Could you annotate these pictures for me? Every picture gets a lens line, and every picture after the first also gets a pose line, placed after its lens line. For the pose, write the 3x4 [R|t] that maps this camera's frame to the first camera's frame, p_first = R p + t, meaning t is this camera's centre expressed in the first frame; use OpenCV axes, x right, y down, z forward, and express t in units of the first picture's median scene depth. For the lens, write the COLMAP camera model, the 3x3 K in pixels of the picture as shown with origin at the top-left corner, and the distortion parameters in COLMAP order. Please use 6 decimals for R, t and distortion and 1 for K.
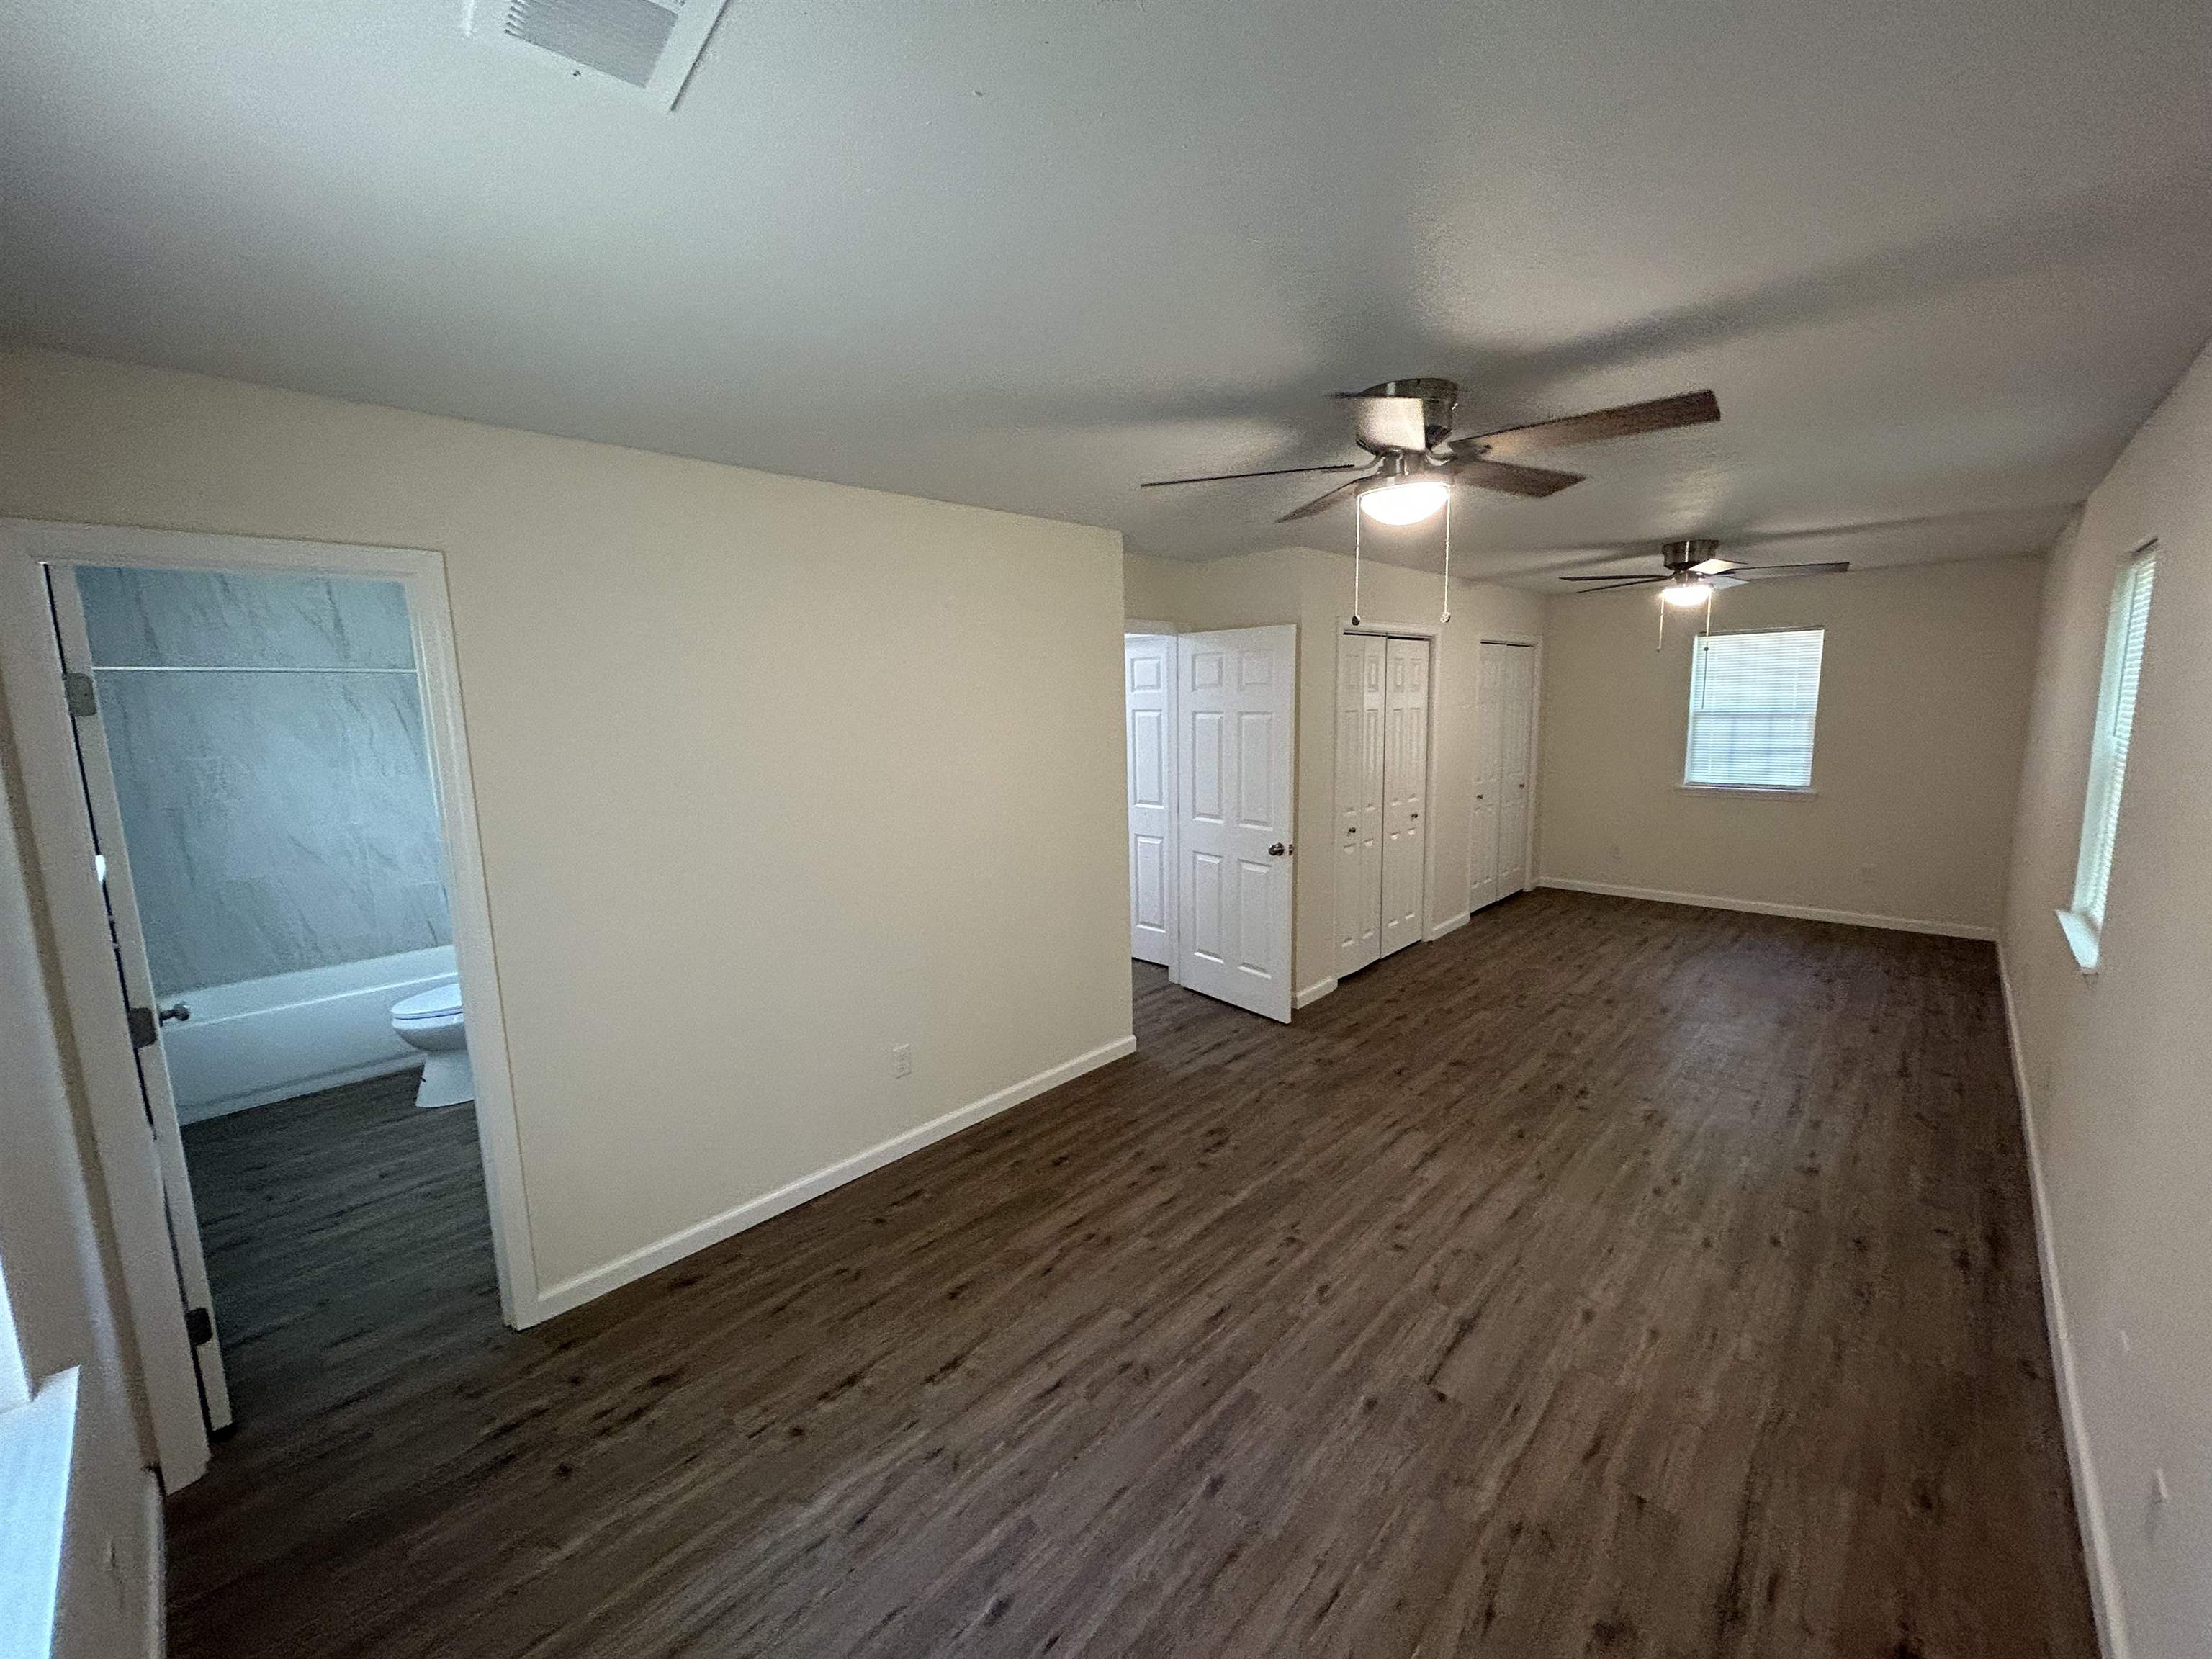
lens RADIAL K [[893.2, 0, 1112.3], [0, 893.2, 821.8], [0, 0, 1]] dist [-0.000115, 0.001140]
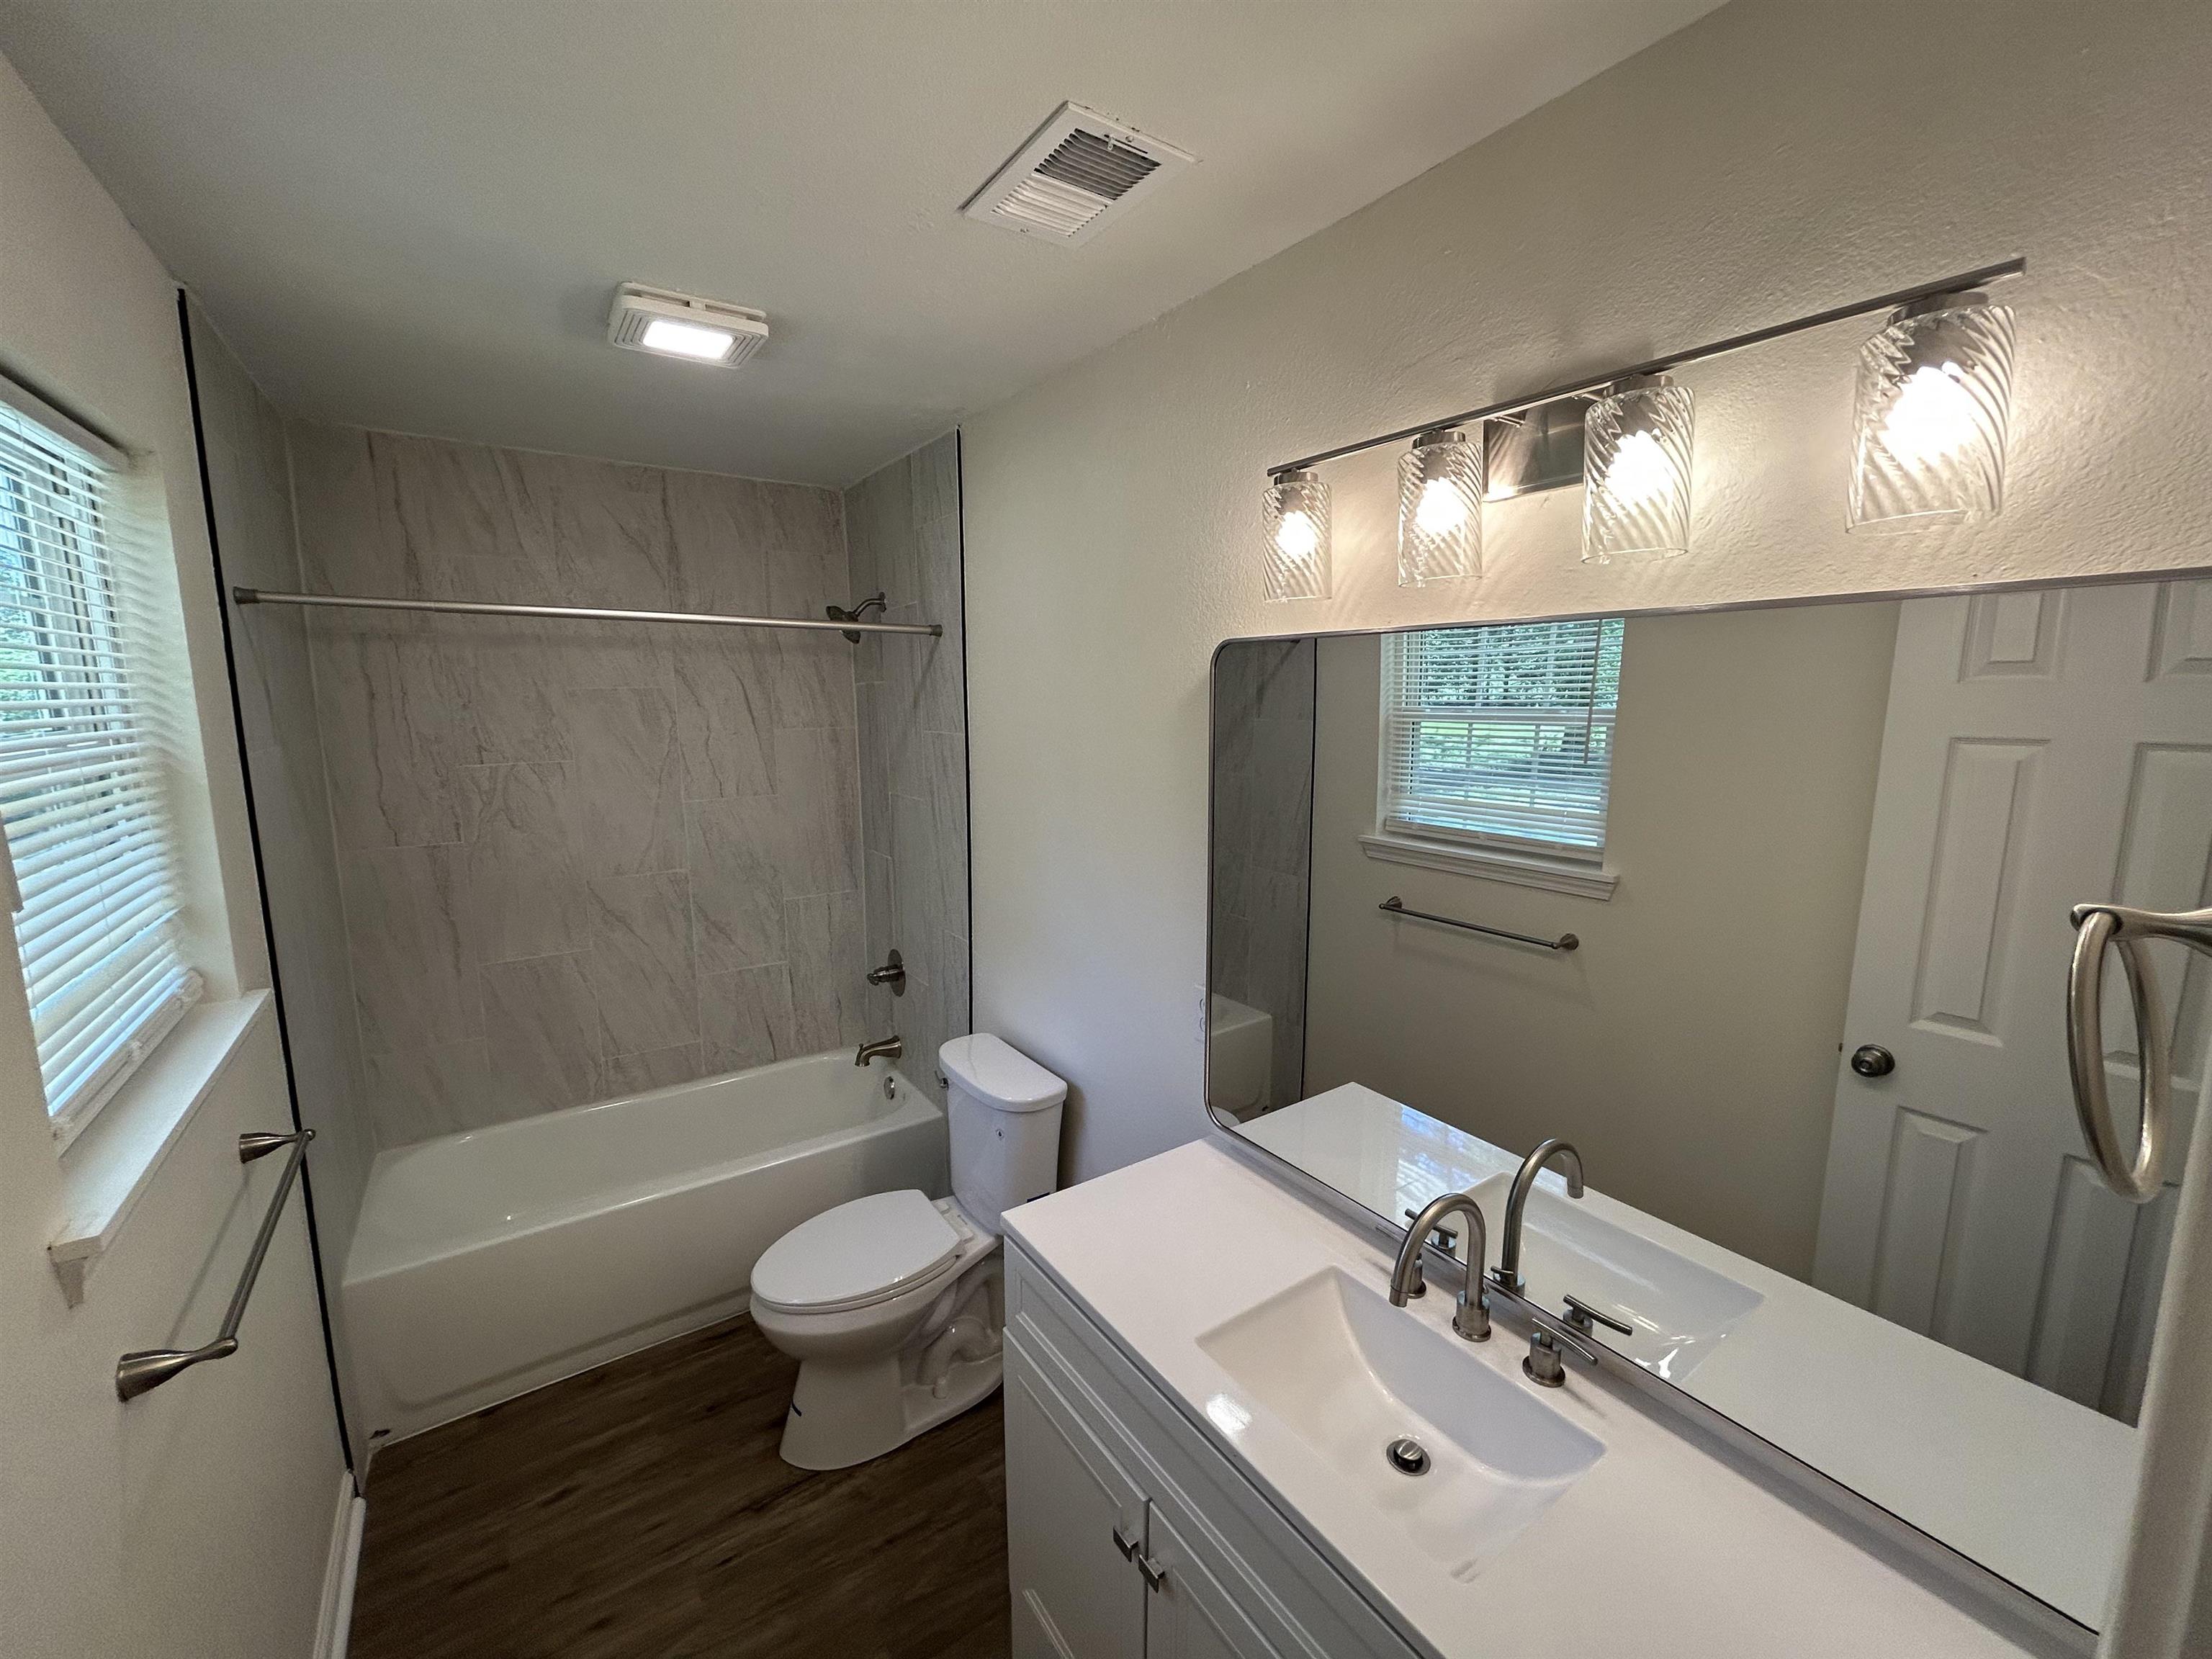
lens RADIAL K [[893.2, 0, 1102.1], [0, 893.2, 830.9], [0, 0, 1]] dist [-0.000115, 0.001140]
pose [[0.975994, 0.062856, -0.208531, -0.439897], [-0.058501, 0.997922, 0.026991, -0.064415], [0.209795, -0.014144, 0.977643, 0.459377]]
